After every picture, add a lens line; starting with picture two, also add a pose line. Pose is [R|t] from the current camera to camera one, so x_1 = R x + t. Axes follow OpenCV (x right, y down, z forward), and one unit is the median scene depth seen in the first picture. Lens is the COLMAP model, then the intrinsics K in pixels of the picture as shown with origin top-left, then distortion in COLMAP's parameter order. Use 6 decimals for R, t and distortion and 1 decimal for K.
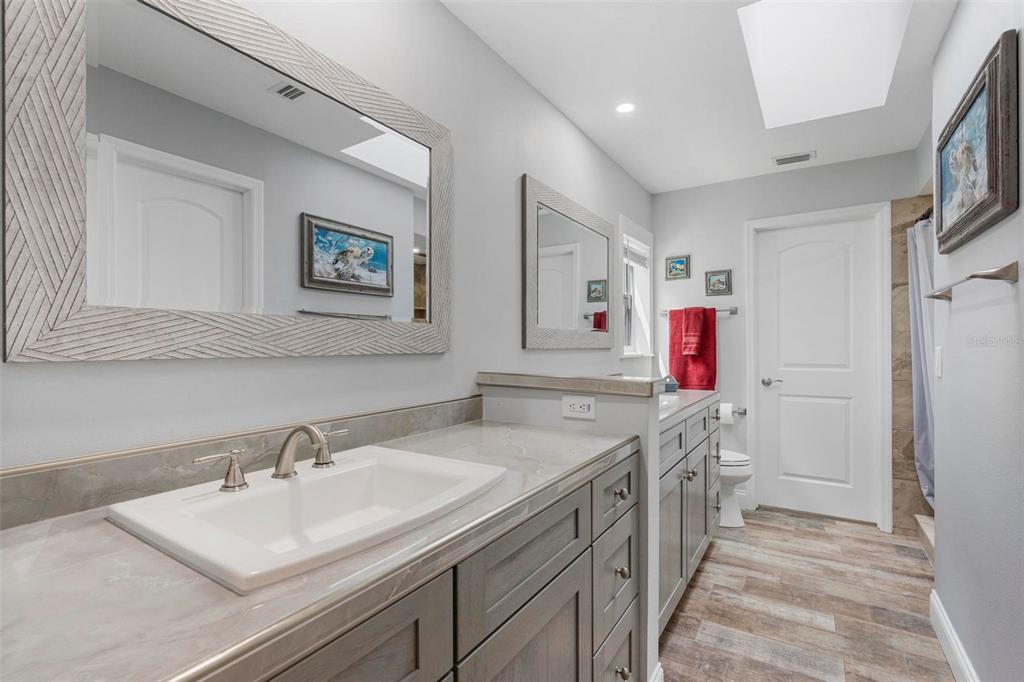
lens RADIAL K [[462.7, 0, 512.9], [0, 462.7, 341.8], [0, 0, 1]] dist [-0.009290, 0.002981]
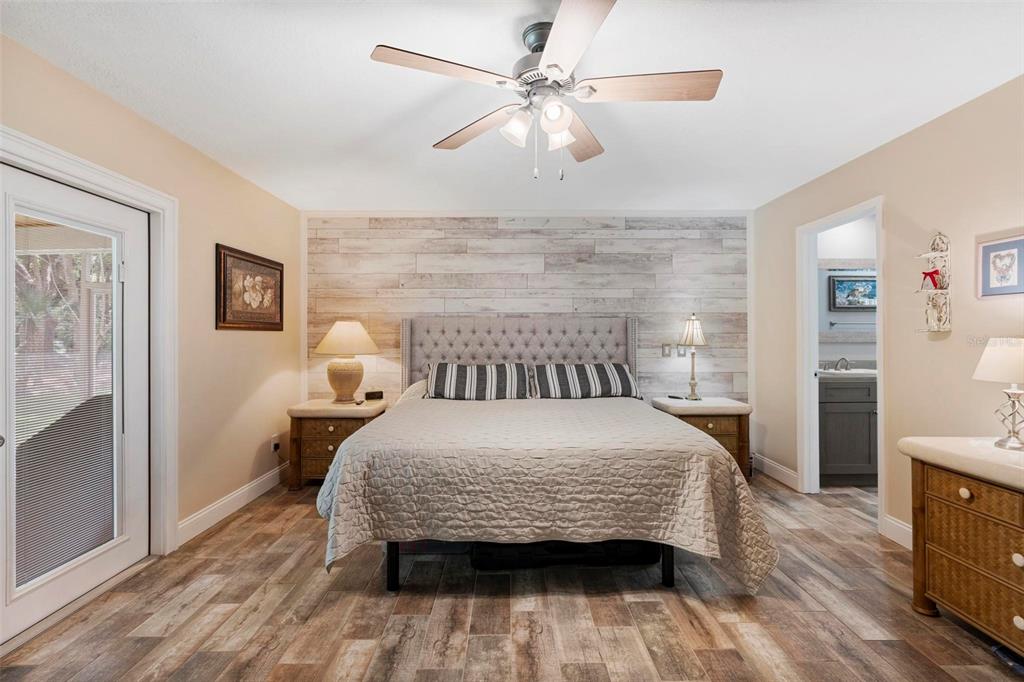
lens RADIAL K [[462.7, 0, 512.6], [0, 462.7, 335.1], [0, 0, 1]] dist [-0.009290, 0.002981]
pose [[0.555167, -0.004454, -0.831727, 0.465880], [0.005861, 0.999982, -0.001443, -0.013342], [0.831718, -0.004074, 0.555183, -1.308813]]
